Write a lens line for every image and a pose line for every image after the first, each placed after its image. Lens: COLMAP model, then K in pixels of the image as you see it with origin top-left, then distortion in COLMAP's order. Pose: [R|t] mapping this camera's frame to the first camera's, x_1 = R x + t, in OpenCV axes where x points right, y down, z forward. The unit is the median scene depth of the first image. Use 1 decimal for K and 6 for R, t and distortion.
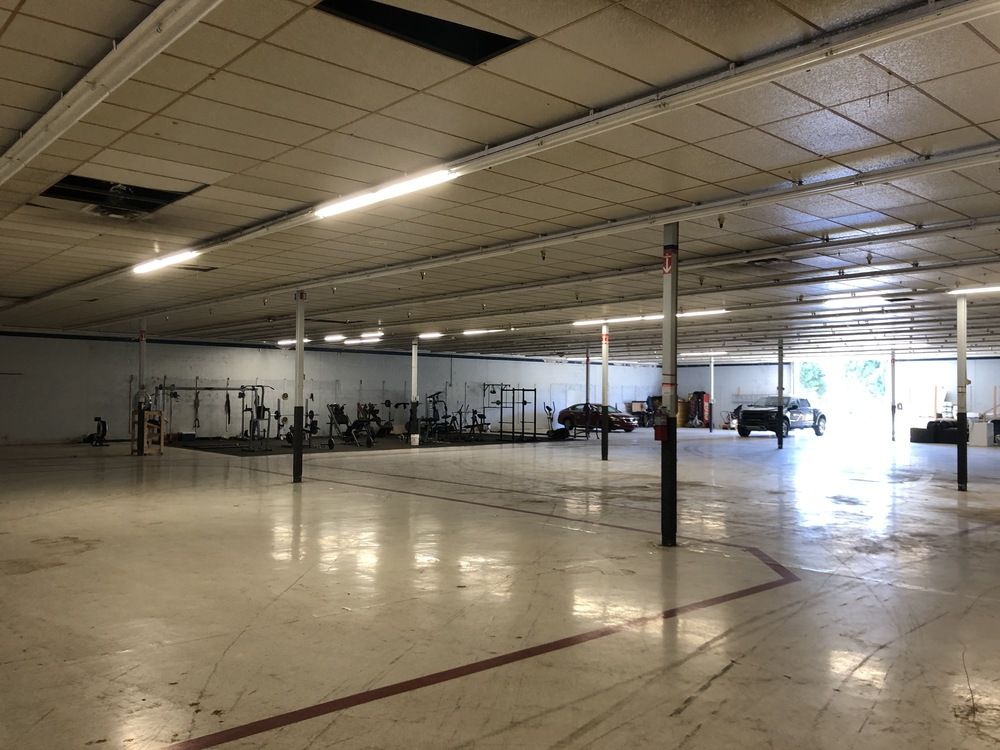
lens RADIAL K [[800.9, 0, 488.9], [0, 800.9, 380.1], [0, 0, 1]] dist [0.031911, -0.031482]
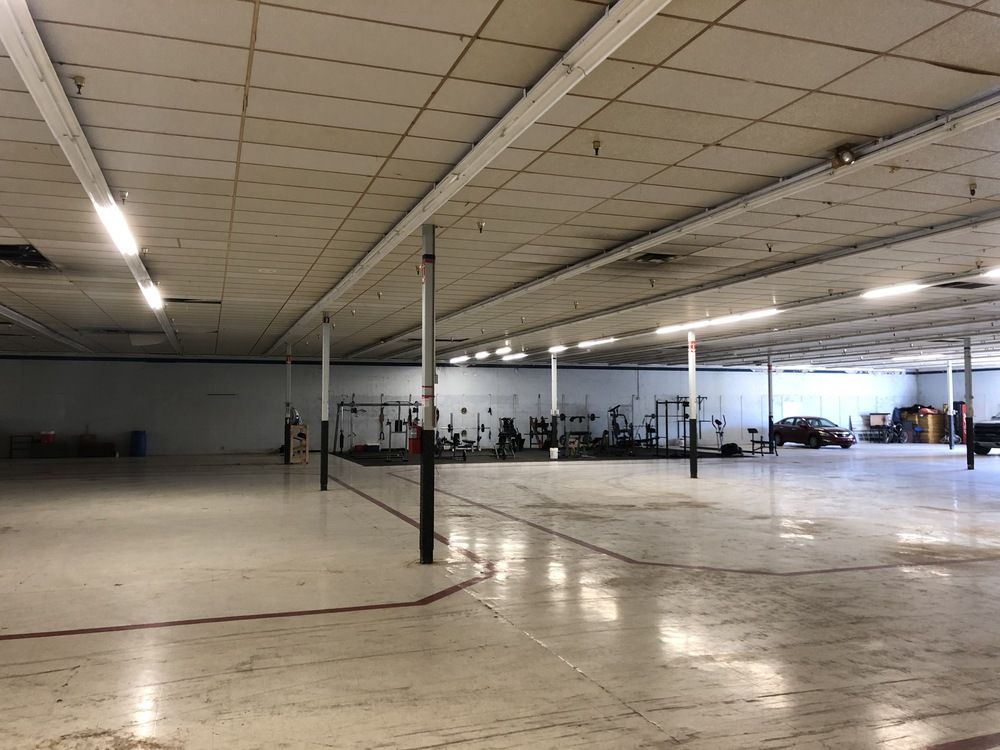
lens RADIAL K [[800.9, 0, 490.8], [0, 800.9, 366.4], [0, 0, 1]] dist [0.031911, -0.031482]
pose [[0.926632, -0.028897, -0.374856, 0.190911], [0.015929, 0.999164, -0.037648, 0.002178], [0.375631, 0.028915, 0.926318, 0.037319]]
